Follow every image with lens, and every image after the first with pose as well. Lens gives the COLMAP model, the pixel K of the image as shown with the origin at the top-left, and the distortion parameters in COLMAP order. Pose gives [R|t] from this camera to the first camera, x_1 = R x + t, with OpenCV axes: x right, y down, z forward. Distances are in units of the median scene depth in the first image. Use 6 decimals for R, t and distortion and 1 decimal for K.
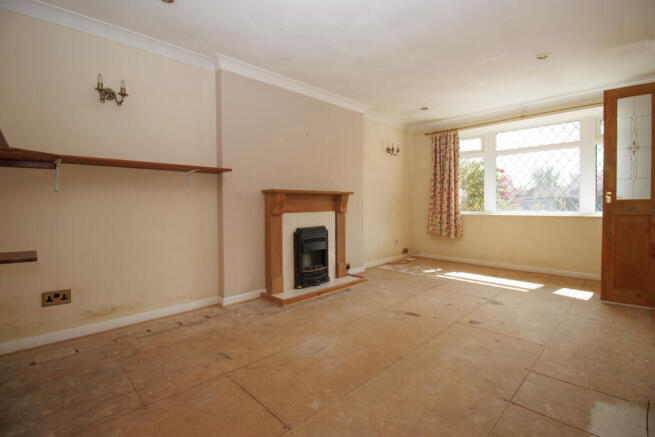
lens RADIAL K [[304.8, 0, 329.2], [0, 304.8, 206.7], [0, 0, 1]] dist [-0.001623, -0.000232]
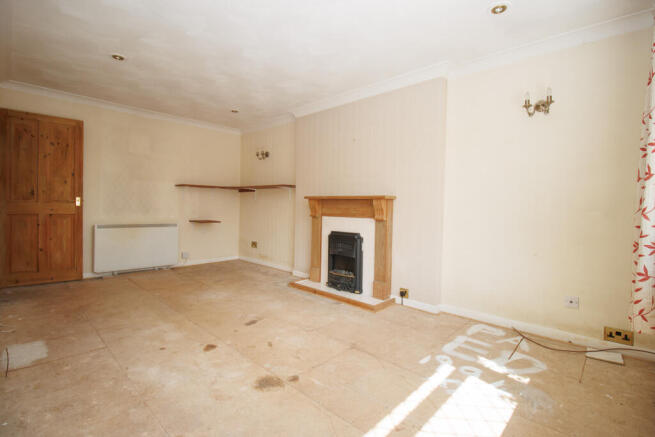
lens RADIAL K [[304.8, 0, 329.2], [0, 304.8, 206.7], [0, 0, 1]] dist [-0.001623, -0.000232]
pose [[0.032493, 0.006231, -0.999453, 1.022646], [-0.027407, 0.999610, 0.005341, -0.021671], [0.999096, 0.027218, 0.032651, 0.990462]]
